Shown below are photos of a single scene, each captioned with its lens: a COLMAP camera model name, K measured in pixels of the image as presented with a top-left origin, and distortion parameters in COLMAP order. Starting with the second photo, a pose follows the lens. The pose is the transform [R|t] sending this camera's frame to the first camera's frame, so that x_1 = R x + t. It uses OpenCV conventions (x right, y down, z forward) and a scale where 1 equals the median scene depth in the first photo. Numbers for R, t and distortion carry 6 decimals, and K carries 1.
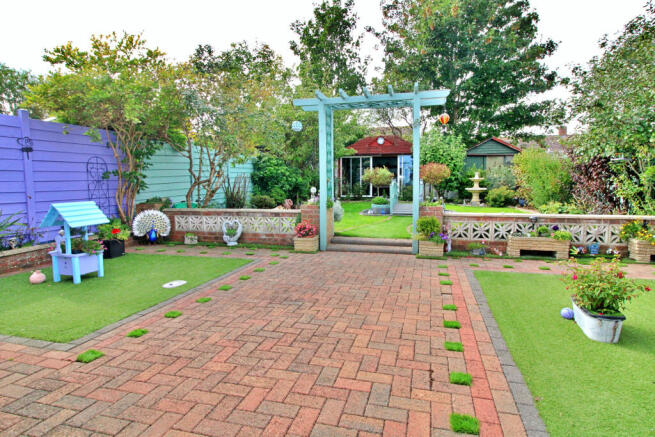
lens RADIAL K [[392.8, 0, 327.5], [0, 392.8, 218.5], [0, 0, 1]] dist [0.000651, 0.000230]
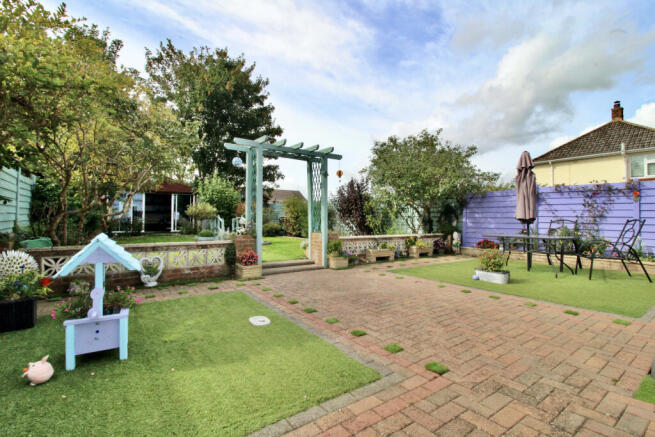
lens RADIAL K [[327.4, 0, 327.7], [0, 327.4, 214.2], [0, 0, 1]] dist [-0.011935, 0.000108]
pose [[0.594191, 0.025111, 0.803932, -0.342800], [0.070468, 0.994044, -0.083133, -0.000272], [-0.801231, 0.106048, 0.588882, 0.157840]]
